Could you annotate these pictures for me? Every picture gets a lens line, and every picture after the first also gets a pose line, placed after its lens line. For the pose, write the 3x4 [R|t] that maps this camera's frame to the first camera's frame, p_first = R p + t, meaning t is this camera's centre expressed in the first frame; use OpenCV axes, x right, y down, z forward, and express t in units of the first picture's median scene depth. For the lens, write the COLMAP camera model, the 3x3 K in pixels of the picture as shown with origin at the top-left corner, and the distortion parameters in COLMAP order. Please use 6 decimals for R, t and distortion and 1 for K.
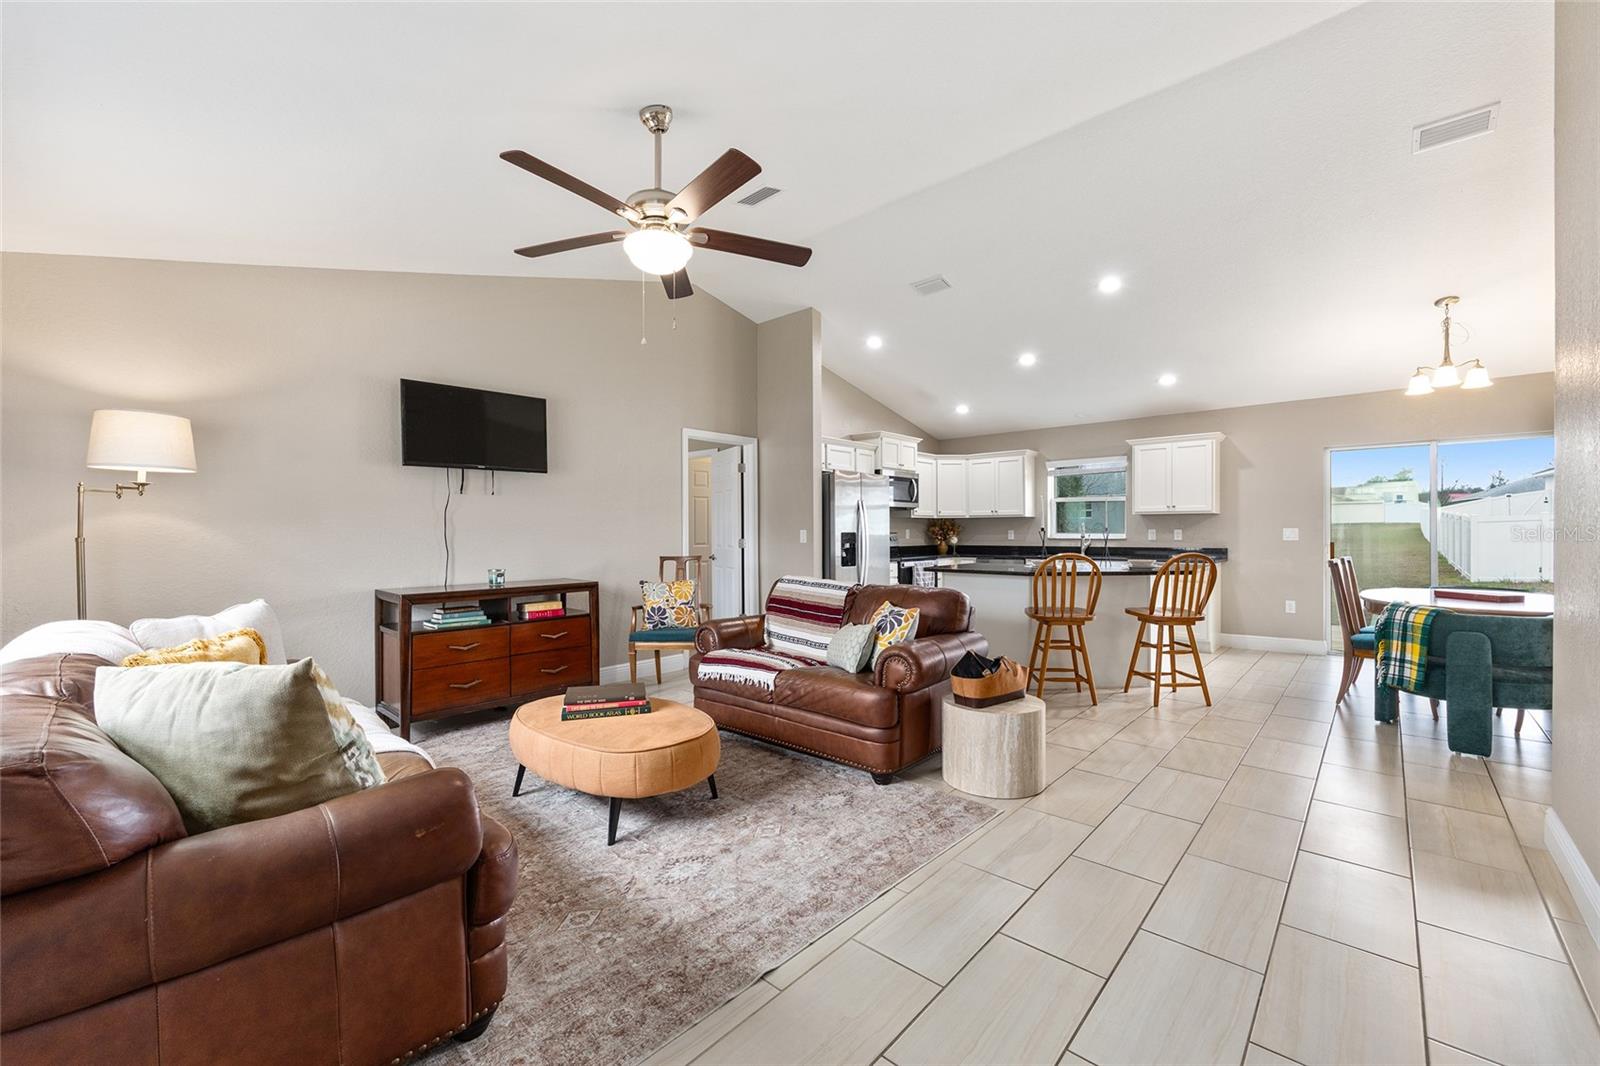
lens RADIAL K [[641.7, 0, 803.8], [0, 641.7, 535.6], [0, 0, 1]] dist [-0.004195, 0.002320]
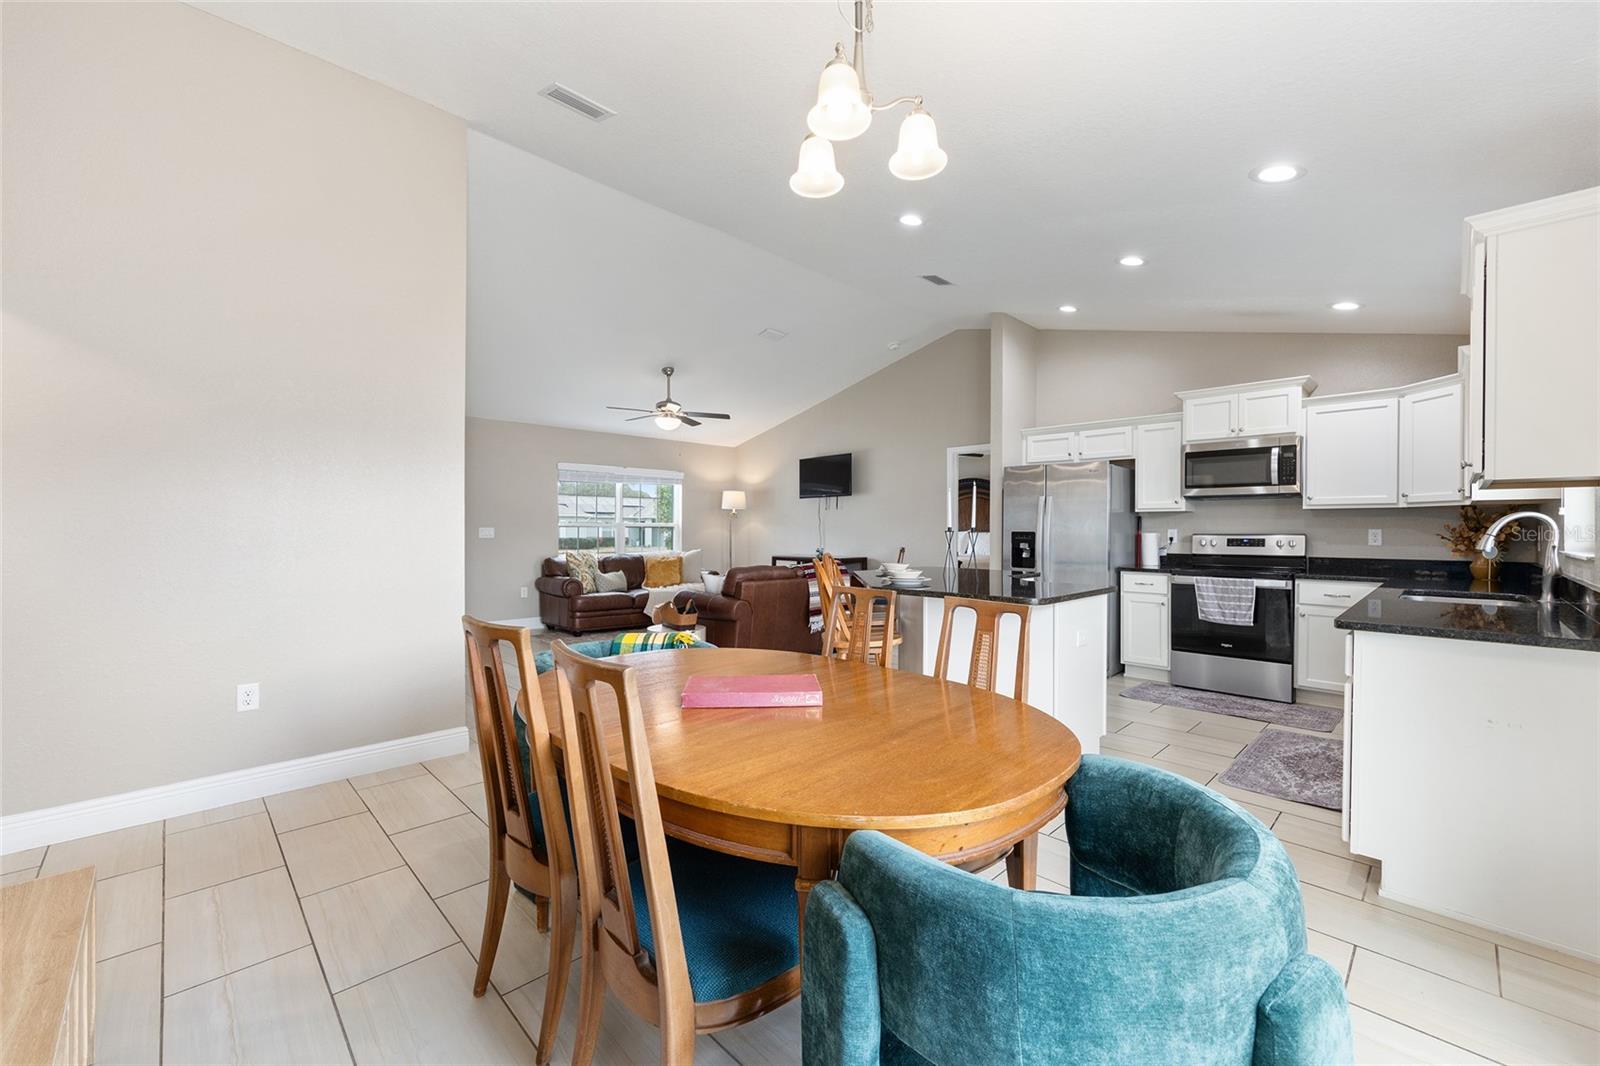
lens RADIAL K [[641.7, 0, 804.7], [0, 641.7, 533.4], [0, 0, 1]] dist [-0.004195, 0.002320]
pose [[-0.053794, 0.011231, -0.998489, 1.590534], [-0.009341, 0.999887, 0.011750, -0.016256], [0.998508, 0.009959, -0.053683, 1.141333]]
